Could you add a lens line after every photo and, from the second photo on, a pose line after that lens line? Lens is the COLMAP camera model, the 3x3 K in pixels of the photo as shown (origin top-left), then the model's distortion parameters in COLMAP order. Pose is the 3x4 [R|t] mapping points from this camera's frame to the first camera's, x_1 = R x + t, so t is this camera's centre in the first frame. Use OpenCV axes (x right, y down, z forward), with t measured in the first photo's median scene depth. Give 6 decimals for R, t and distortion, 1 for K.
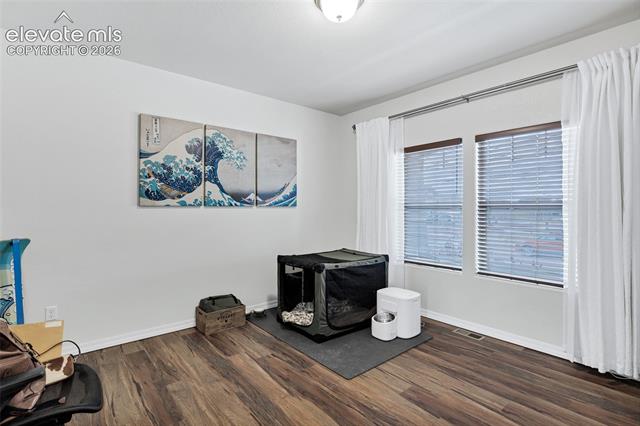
lens RADIAL K [[312.5, 0, 318.3], [0, 312.5, 209.6], [0, 0, 1]] dist [-0.016164, 0.000383]
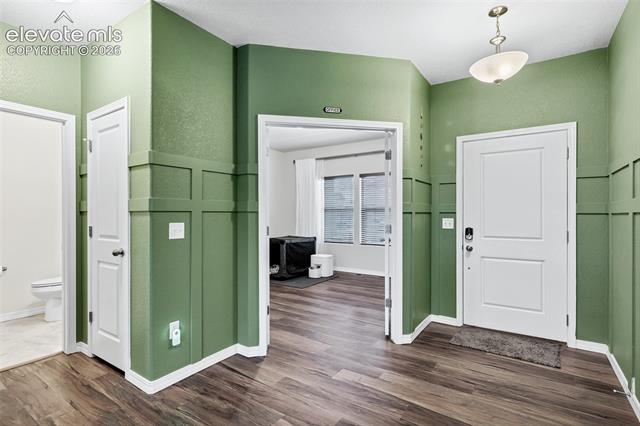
lens RADIAL K [[312.5, 0, 324.7], [0, 312.5, 211.9], [0, 0, 1]] dist [-0.016164, 0.000383]
pose [[0.960563, -0.001851, 0.278057, -0.238511], [0.001881, 0.999998, 0.000159, -0.000270], [-0.278057, 0.000371, 0.960564, -0.780864]]
